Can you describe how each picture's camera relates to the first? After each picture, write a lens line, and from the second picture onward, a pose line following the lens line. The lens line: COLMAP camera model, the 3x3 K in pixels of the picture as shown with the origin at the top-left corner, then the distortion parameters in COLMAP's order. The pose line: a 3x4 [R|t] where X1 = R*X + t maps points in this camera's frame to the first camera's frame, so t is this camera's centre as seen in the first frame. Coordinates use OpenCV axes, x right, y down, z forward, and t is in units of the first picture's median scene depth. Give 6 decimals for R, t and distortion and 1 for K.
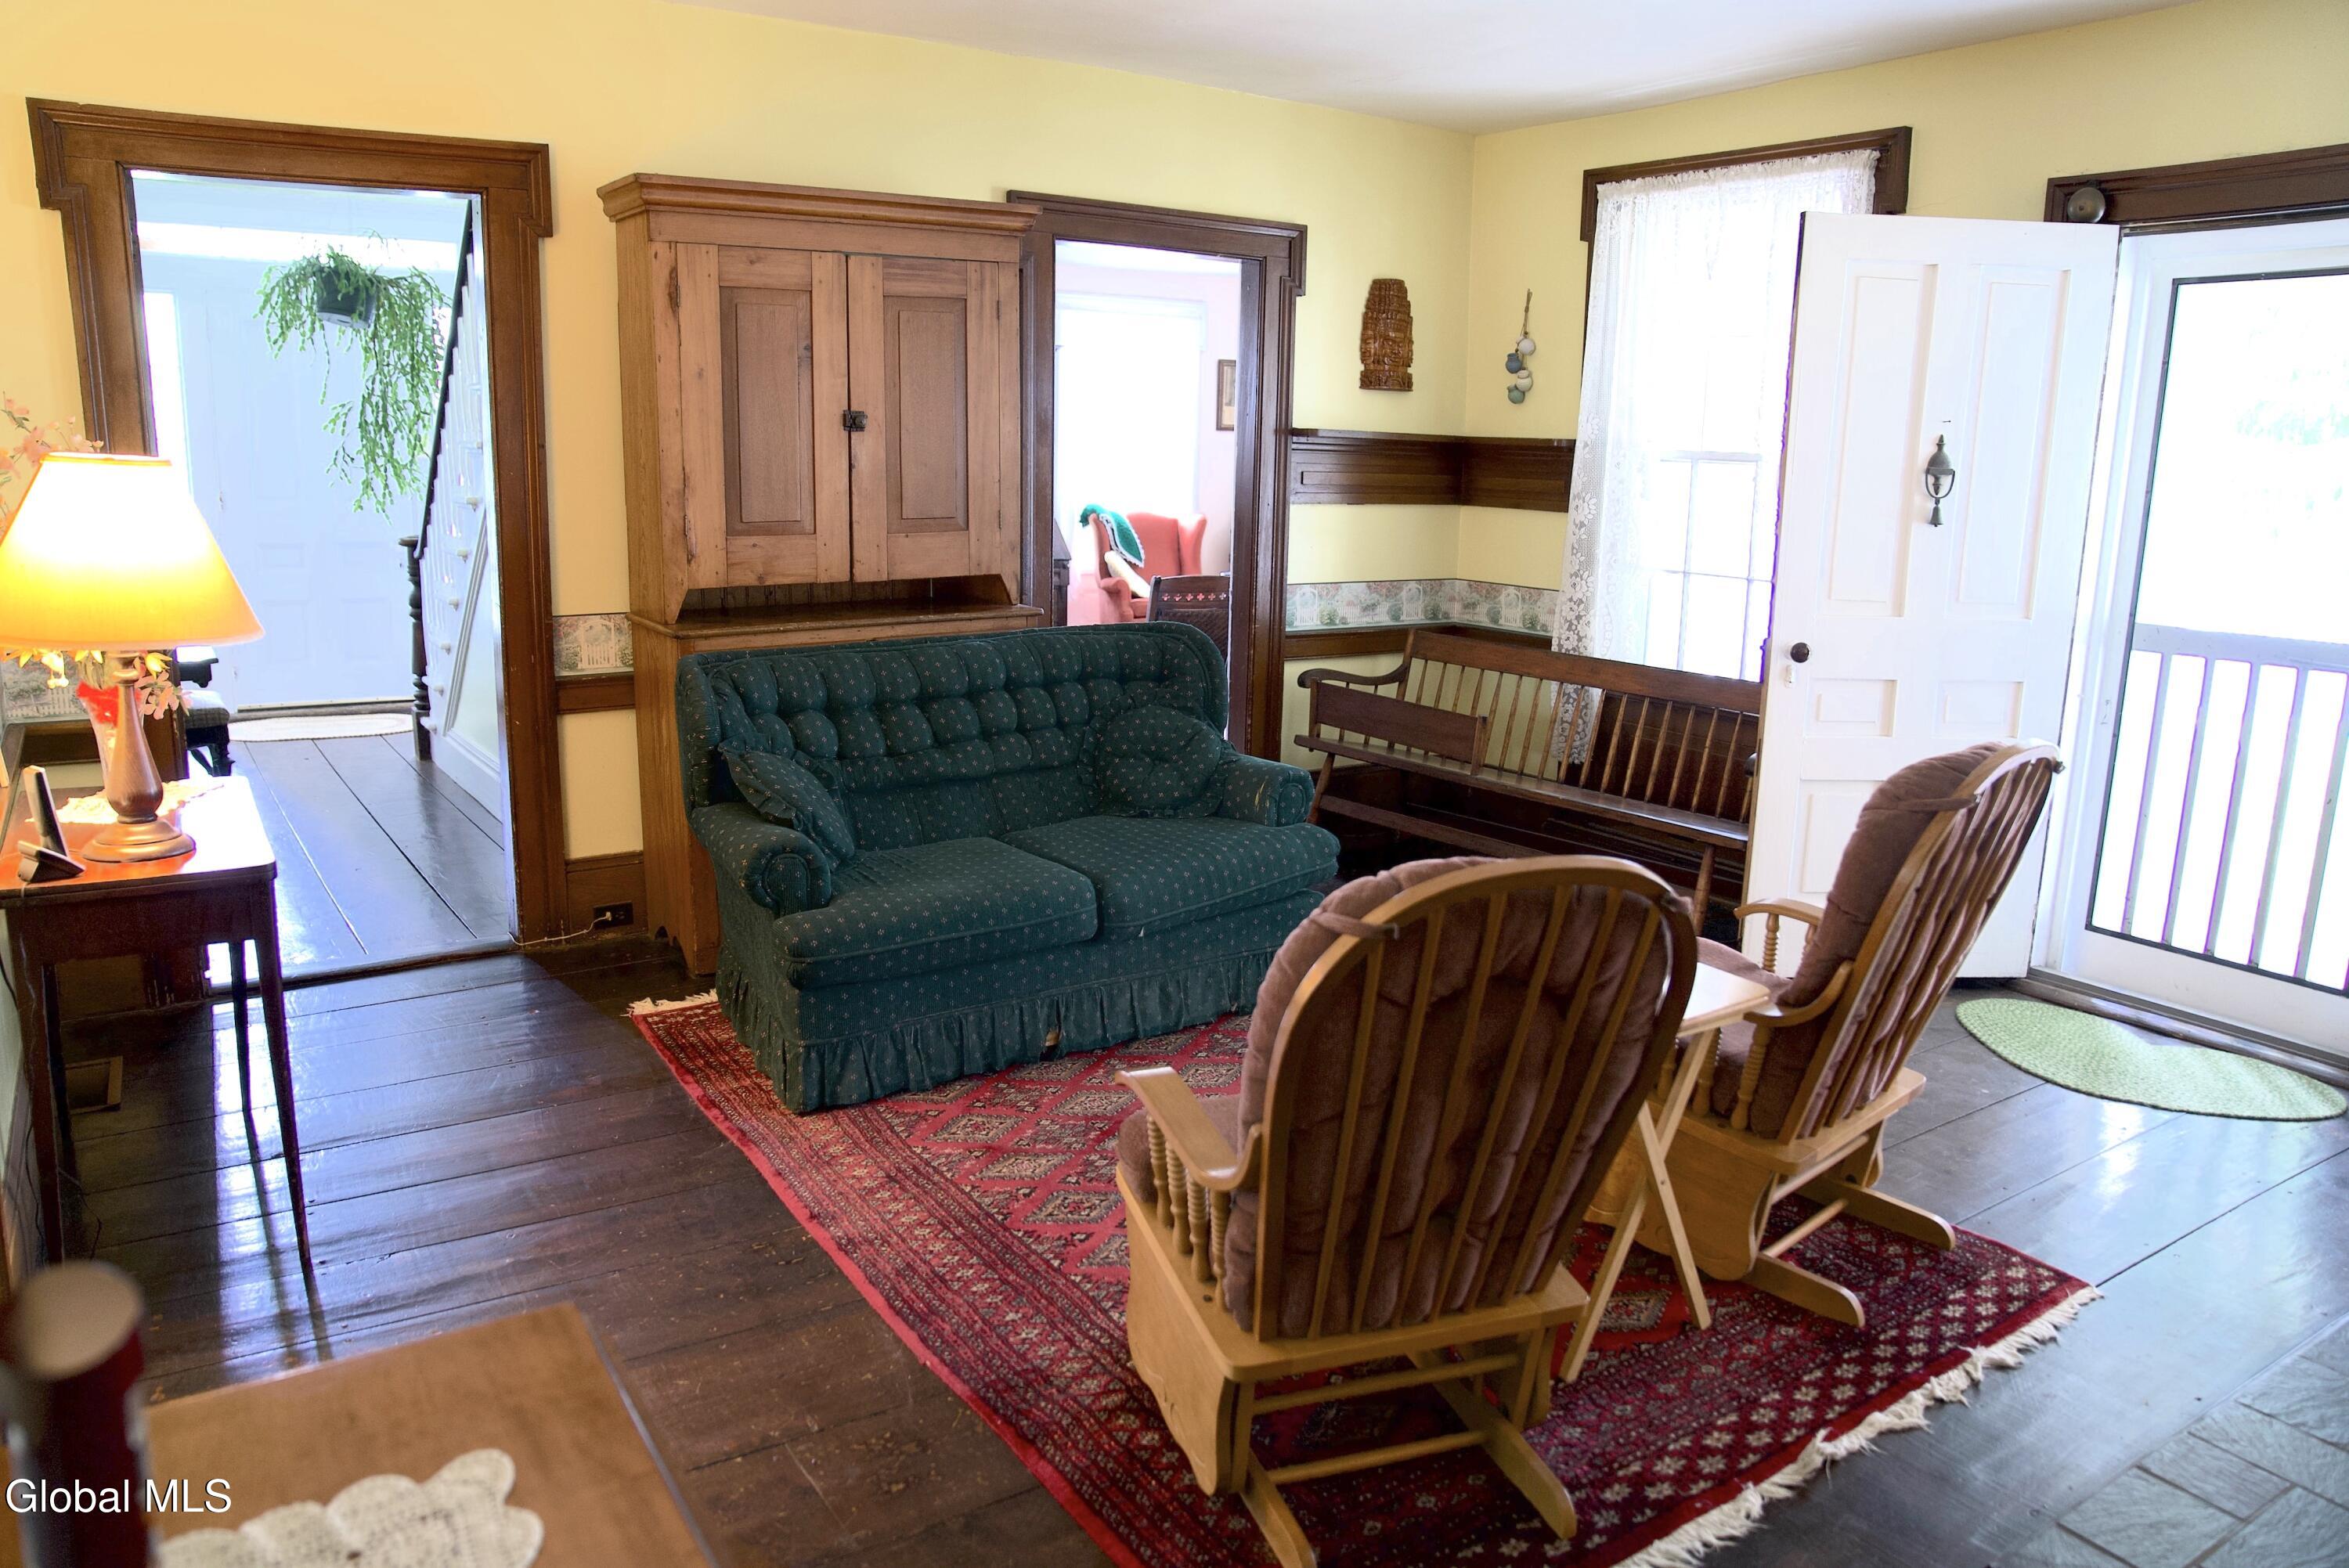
lens RADIAL K [[1659.4, 0, 1169.5], [0, 1659.4, 789.2], [0, 0, 1]] dist [-0.040459, 0.000028]
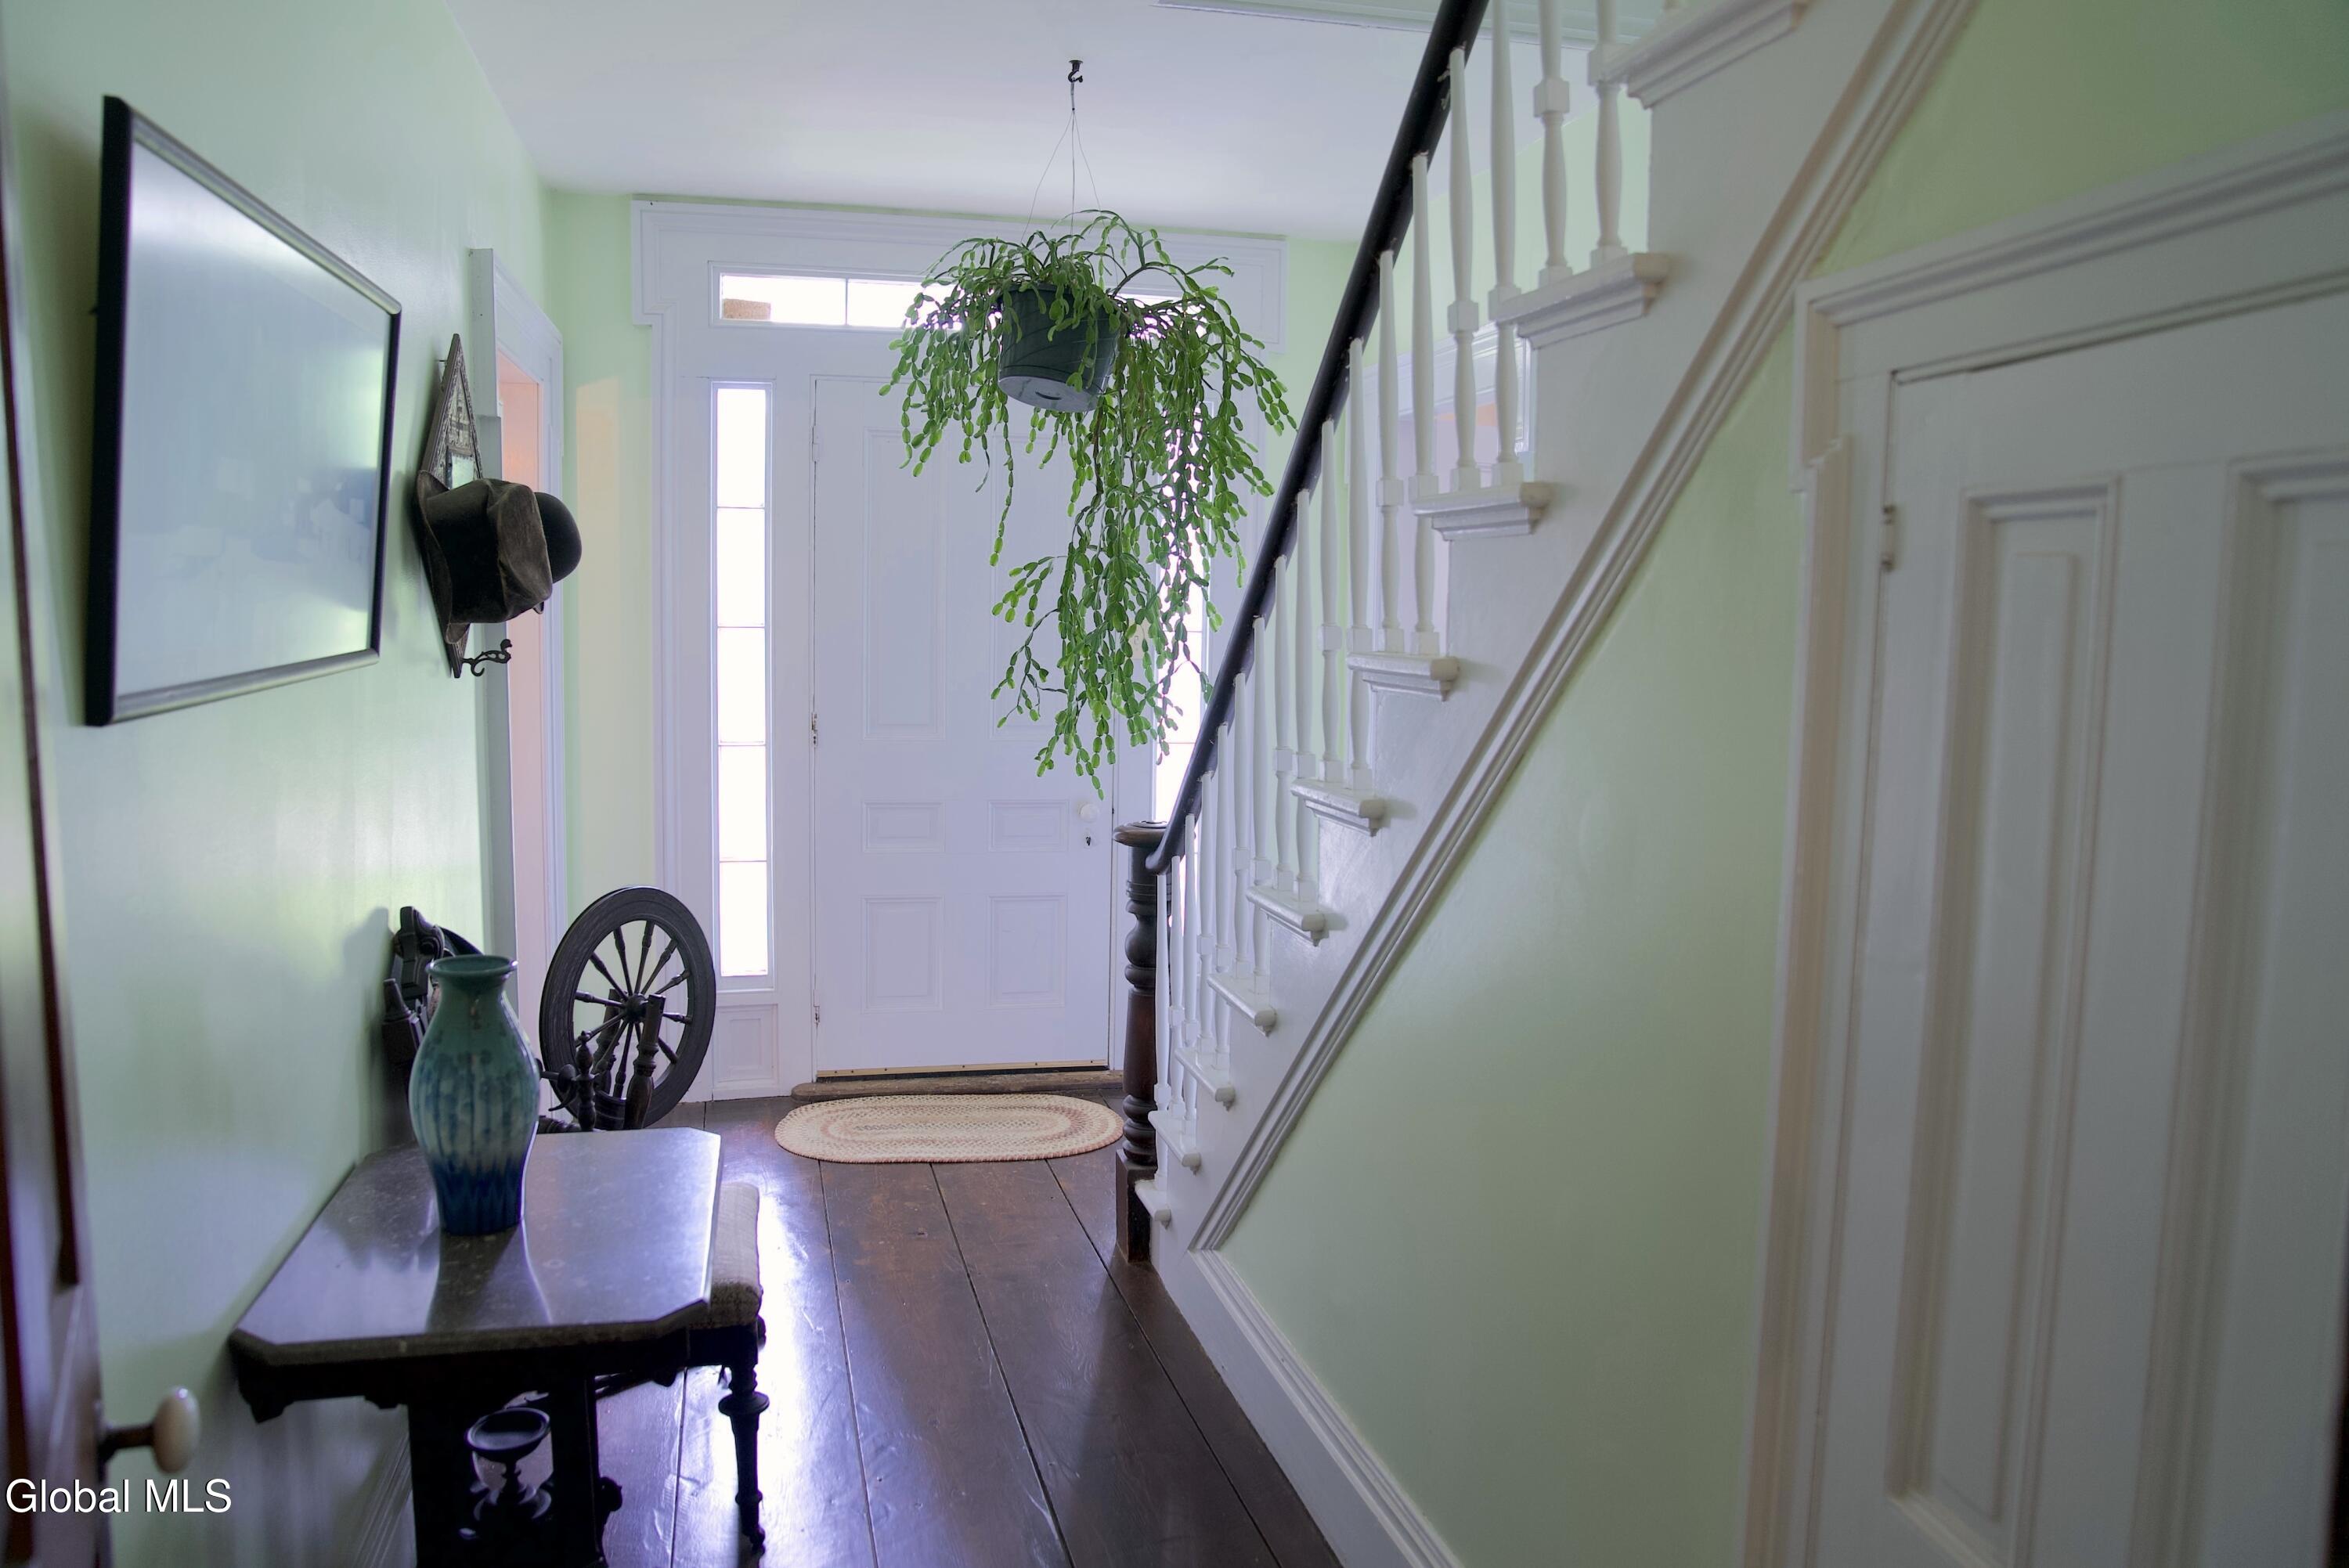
lens RADIAL K [[1659.4, 0, 1175.9], [0, 1659.4, 777.8], [0, 0, 1]] dist [-0.040459, 0.000028]
pose [[0.947867, 0.019426, -0.318072, -0.297792], [-0.053579, 0.993646, -0.098979, -0.121273], [0.314128, 0.110861, 0.942886, 0.538468]]
